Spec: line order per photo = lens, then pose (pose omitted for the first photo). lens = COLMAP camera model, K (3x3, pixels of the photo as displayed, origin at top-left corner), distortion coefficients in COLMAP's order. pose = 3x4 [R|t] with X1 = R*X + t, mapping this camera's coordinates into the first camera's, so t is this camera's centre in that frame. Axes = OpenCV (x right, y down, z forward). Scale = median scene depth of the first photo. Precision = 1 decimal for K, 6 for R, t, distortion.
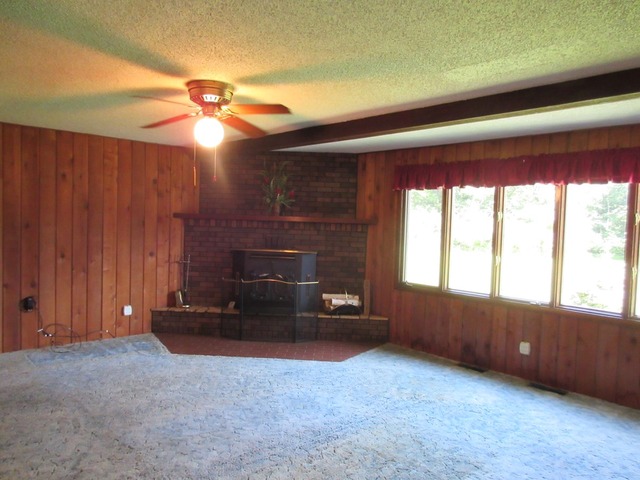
lens RADIAL K [[476.9, 0, 319.8], [0, 476.9, 239.1], [0, 0, 1]] dist [0.003357, -0.002390]
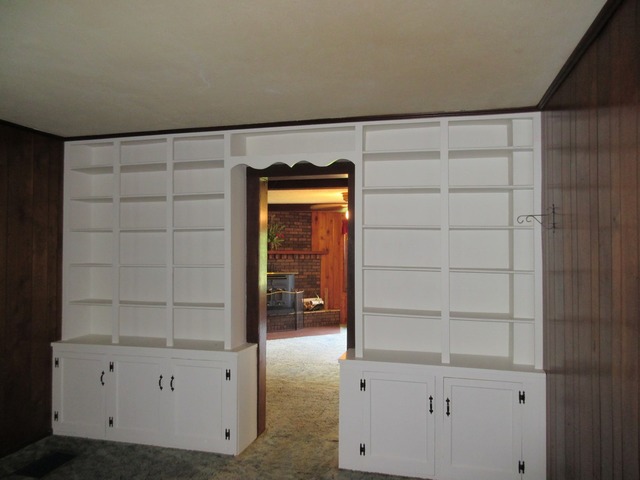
lens RADIAL K [[476.9, 0, 319.8], [0, 476.9, 242.4], [0, 0, 1]] dist [0.003357, -0.002390]
pose [[0.836080, -0.015651, 0.548384, -0.795863], [0.040737, 0.998605, -0.033608, -0.016866], [-0.547093, 0.050439, 0.835551, -0.359241]]
